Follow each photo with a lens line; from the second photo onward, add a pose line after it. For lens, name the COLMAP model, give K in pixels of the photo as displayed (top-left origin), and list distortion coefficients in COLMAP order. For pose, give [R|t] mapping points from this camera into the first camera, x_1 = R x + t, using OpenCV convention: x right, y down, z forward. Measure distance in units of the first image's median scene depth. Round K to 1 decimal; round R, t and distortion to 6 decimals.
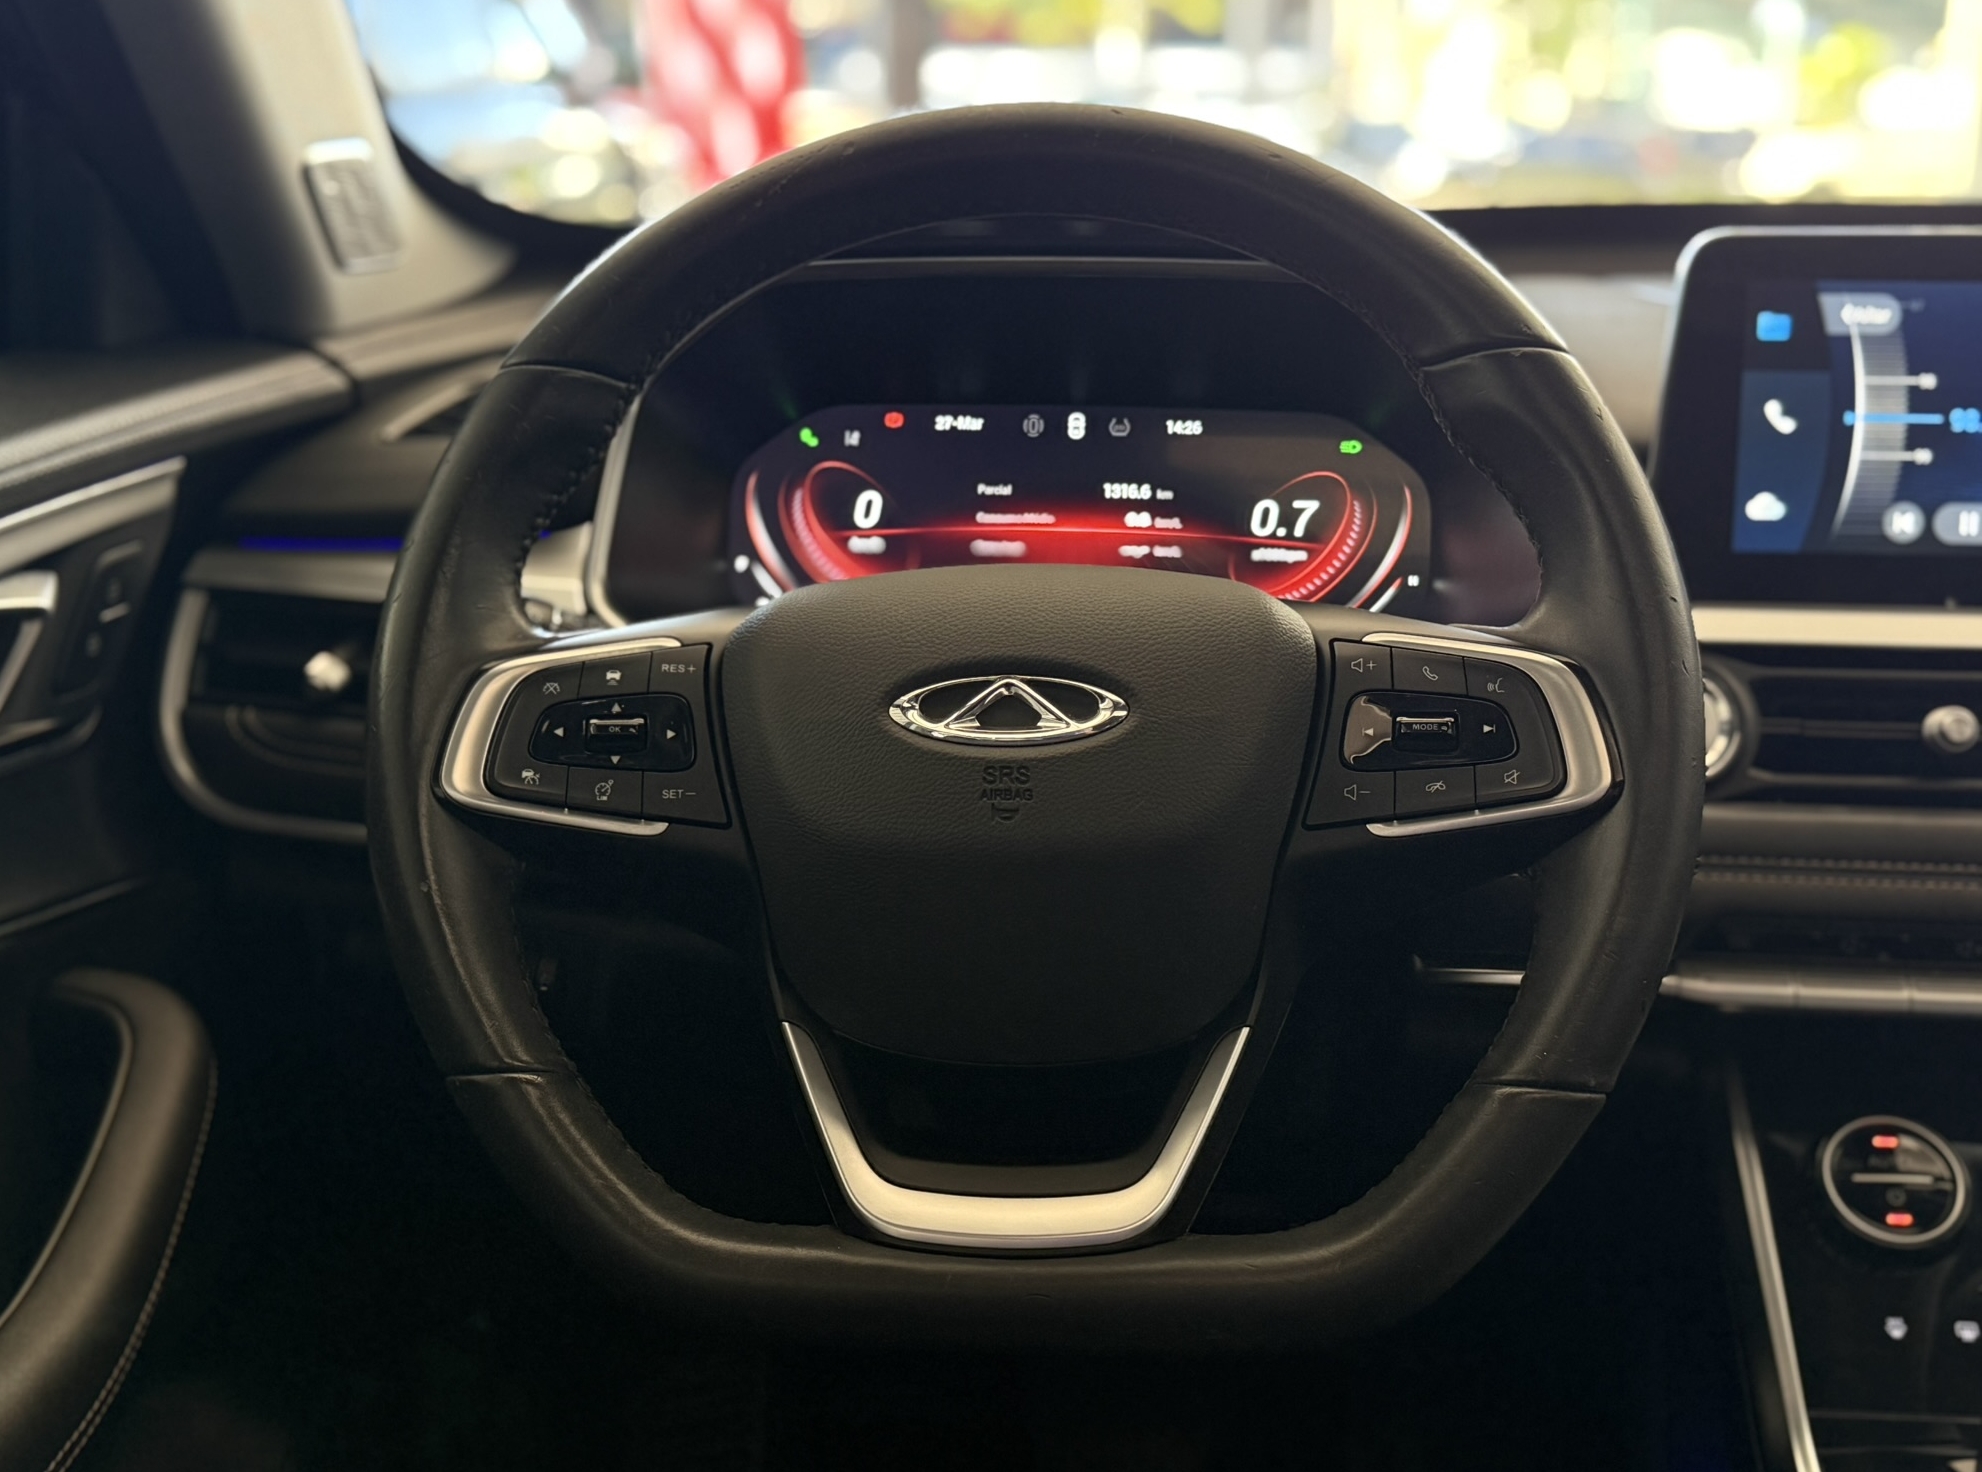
lens RADIAL K [[2155.0, 0, 951.3], [0, 2155.0, 733.0], [0, 0, 1]] dist [0.169042, -0.426172]
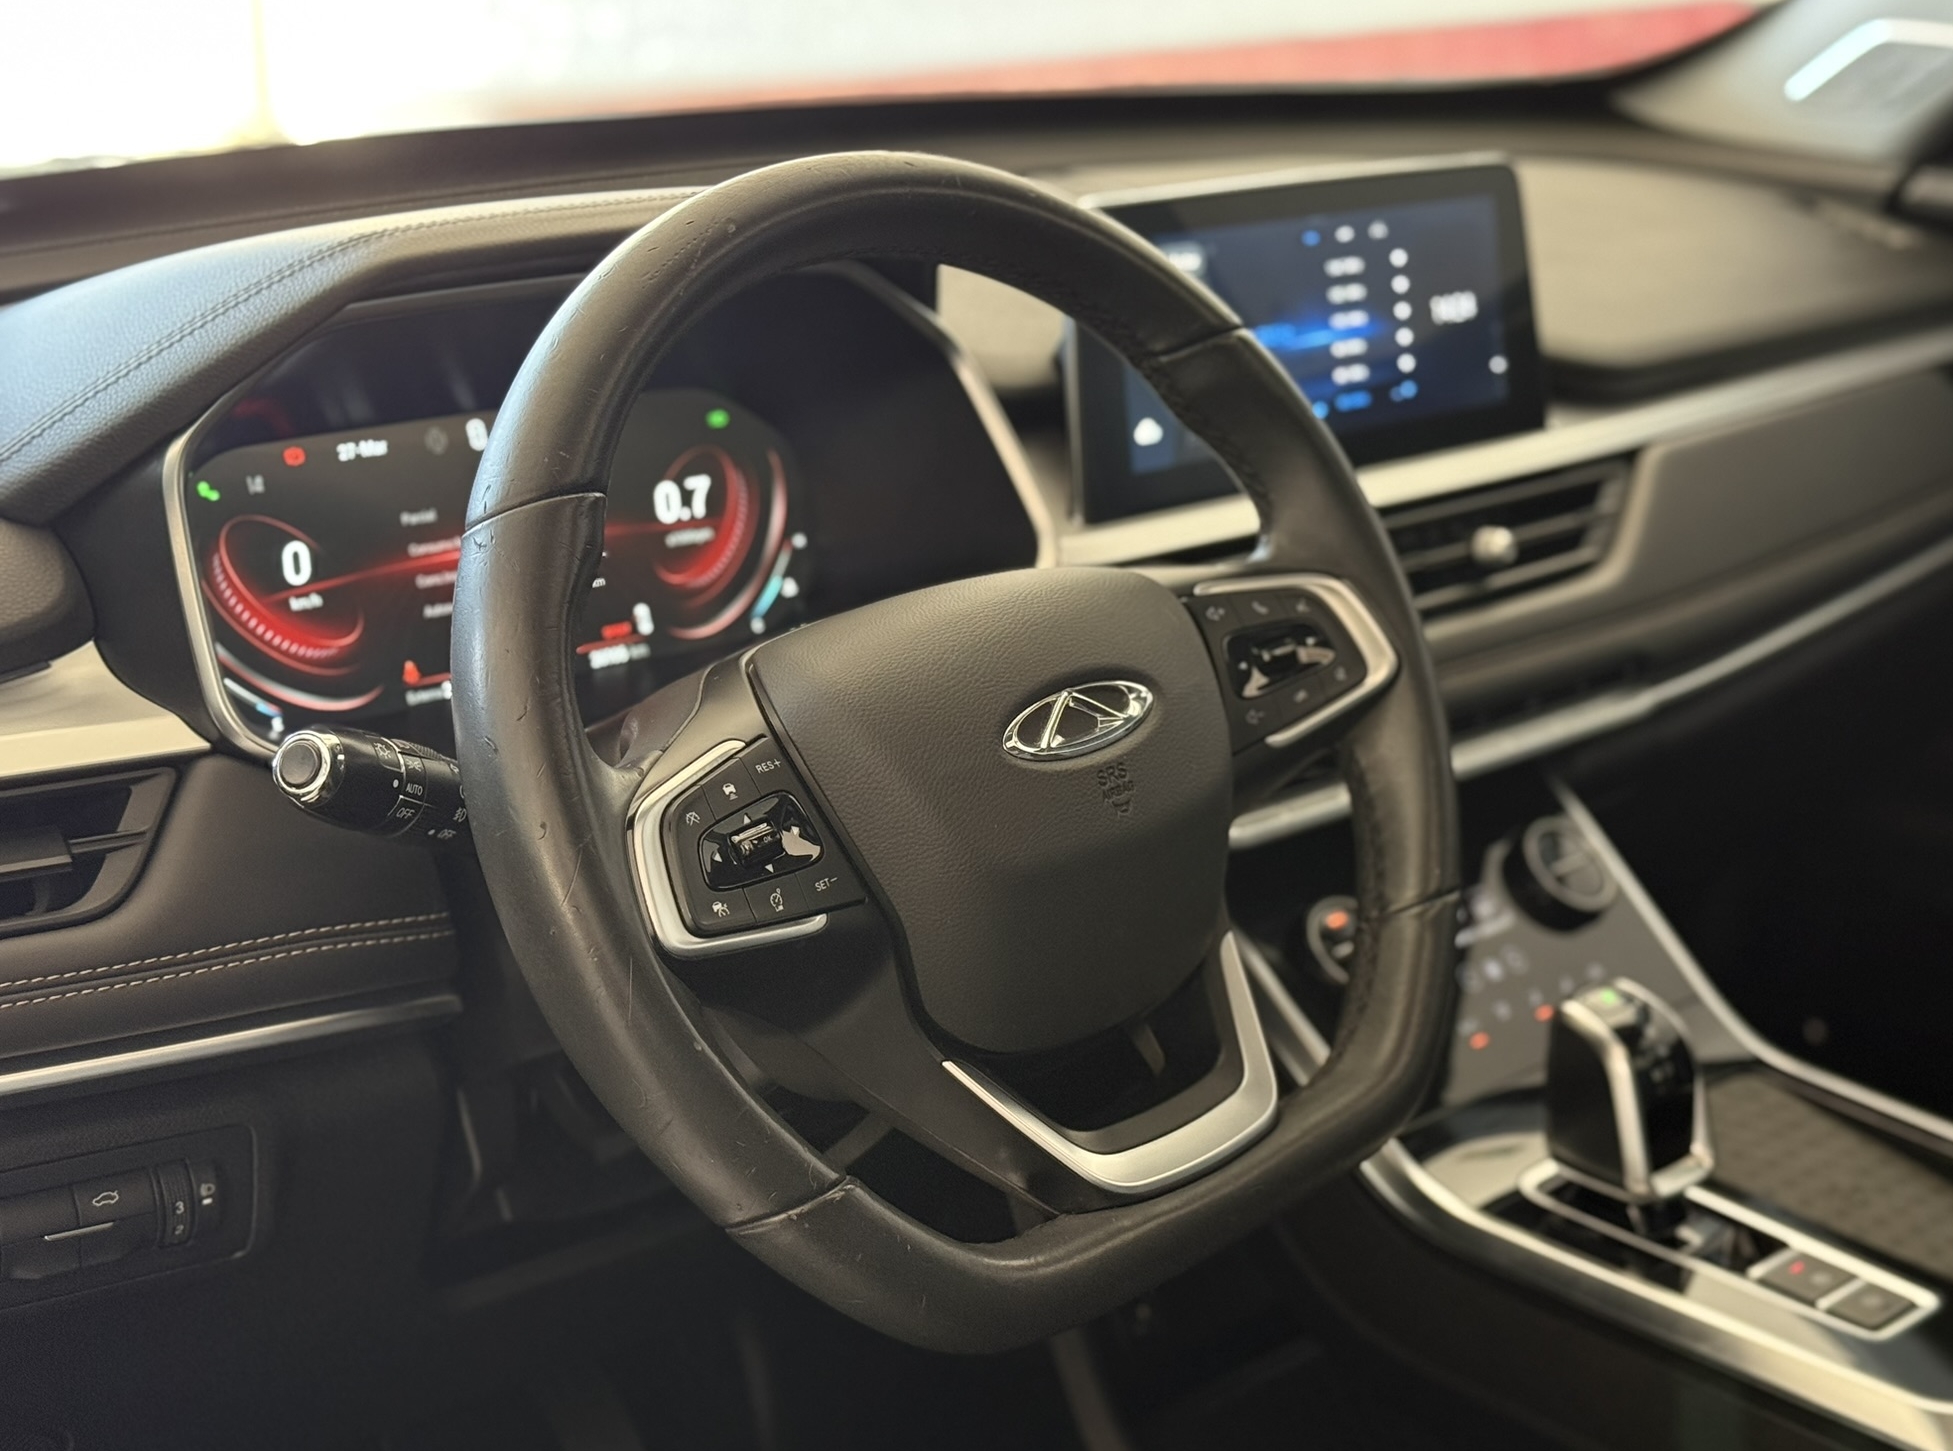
lens RADIAL K [[2858.2, 0, 1020.9], [0, 2858.2, 734.0], [0, 0, 1]] dist [0.105988, 0.077120]
pose [[0.648603, -0.217759, 0.729311, -0.717274], [0.187260, 0.974401, 0.124401, -0.128541], [-0.737731, 0.055884, 0.672777, 0.020097]]
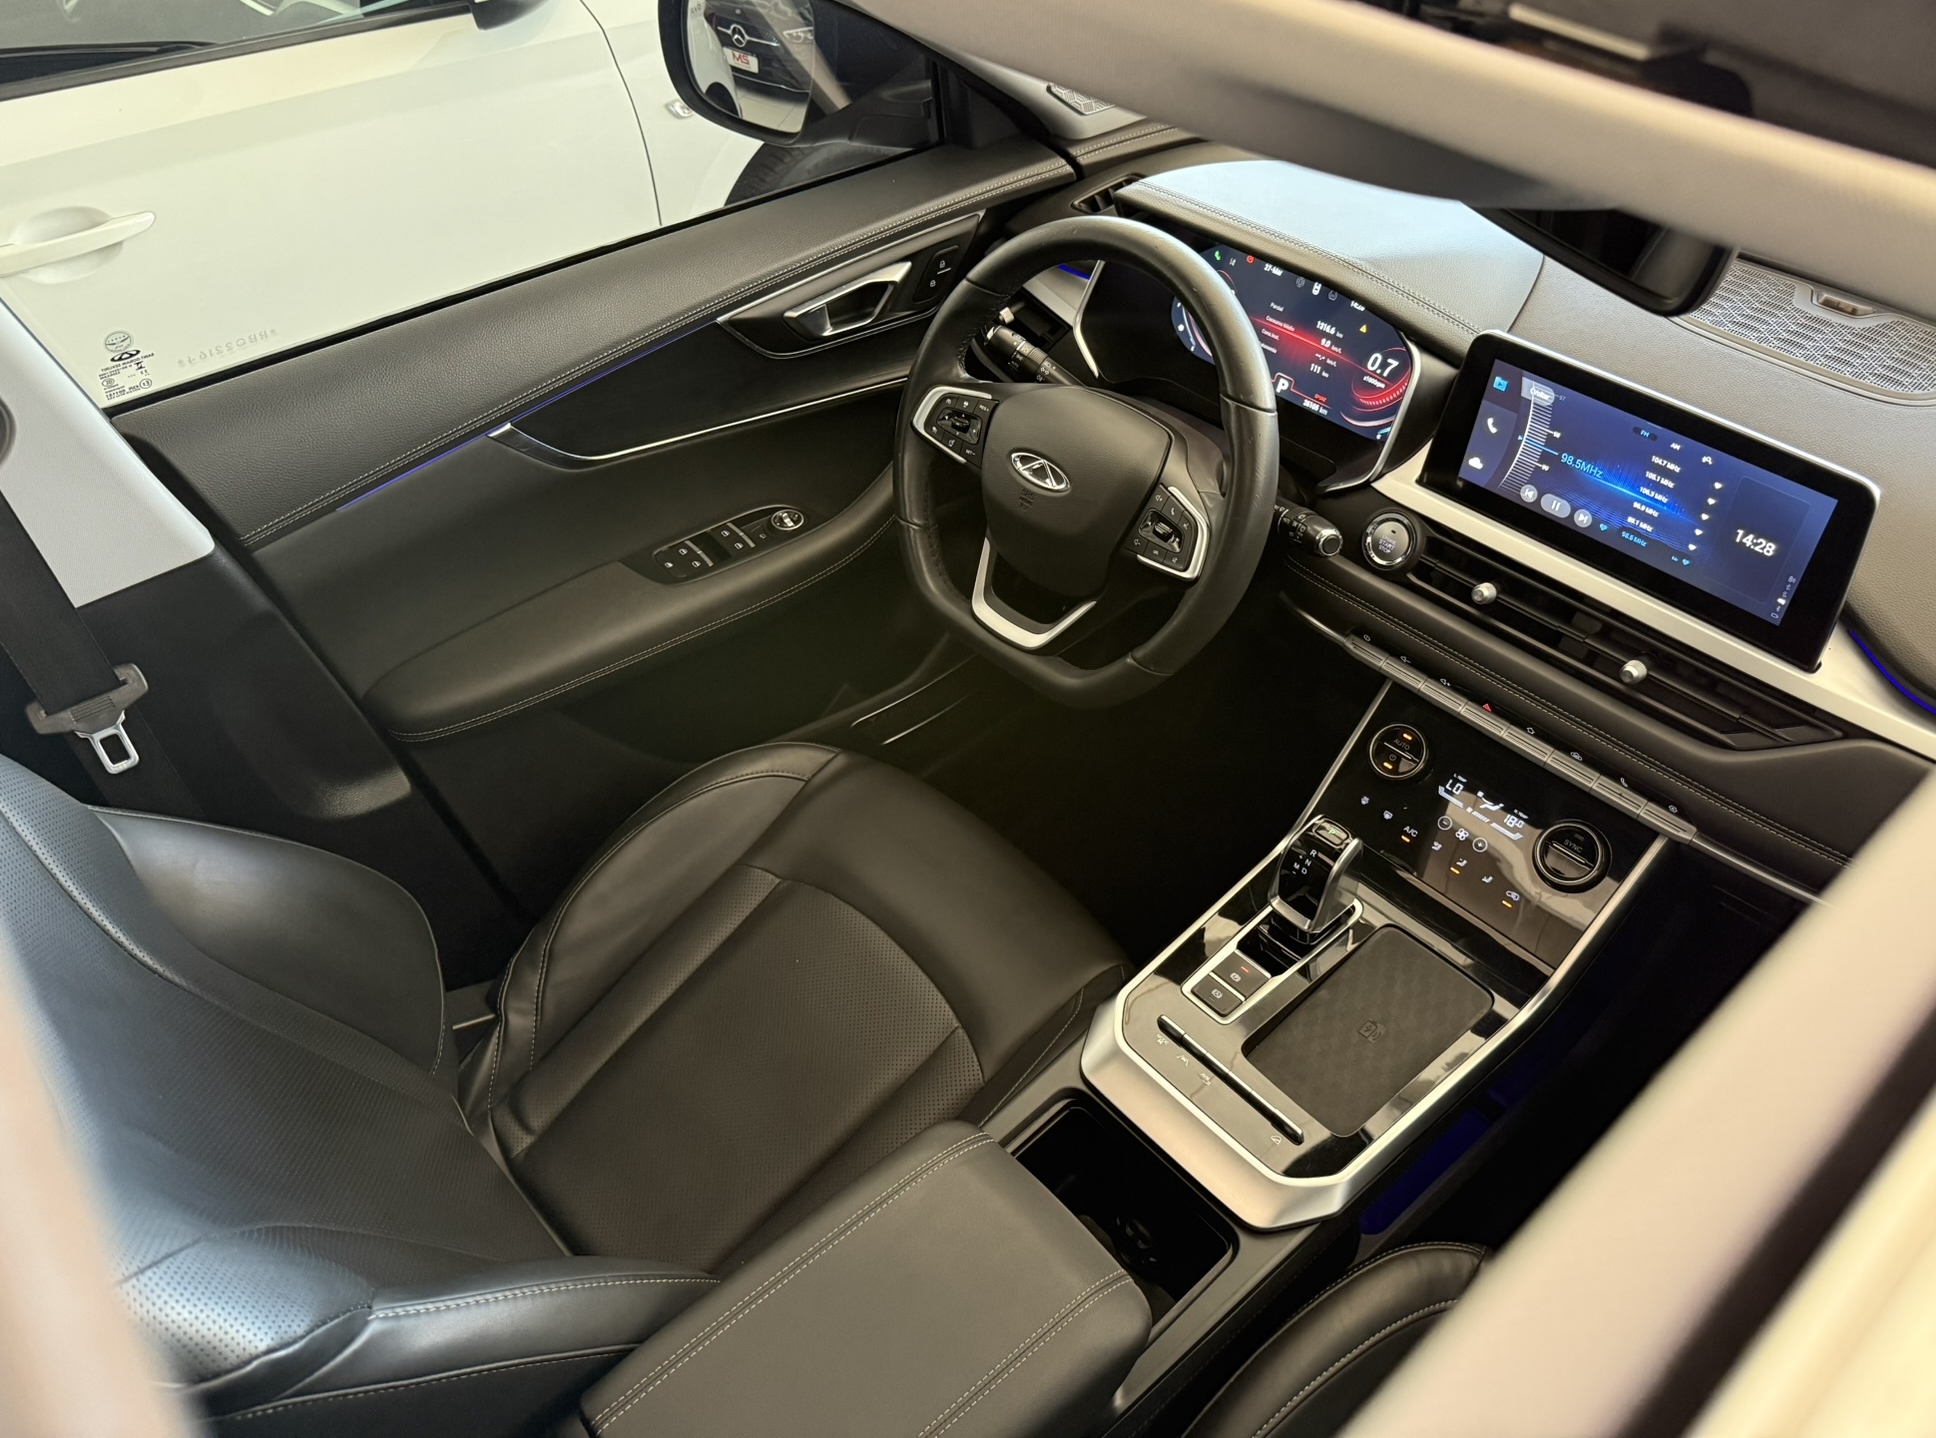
lens RADIAL K [[1432.8, 0, 1012.4], [0, 1432.8, 694.1], [0, 0, 1]] dist [0.150131, -0.353465]
pose [[0.746303, 0.431165, -0.507078, 0.731615], [-0.151122, 0.851696, 0.501774, -0.475683], [0.648224, -0.297844, 0.700782, -0.299266]]
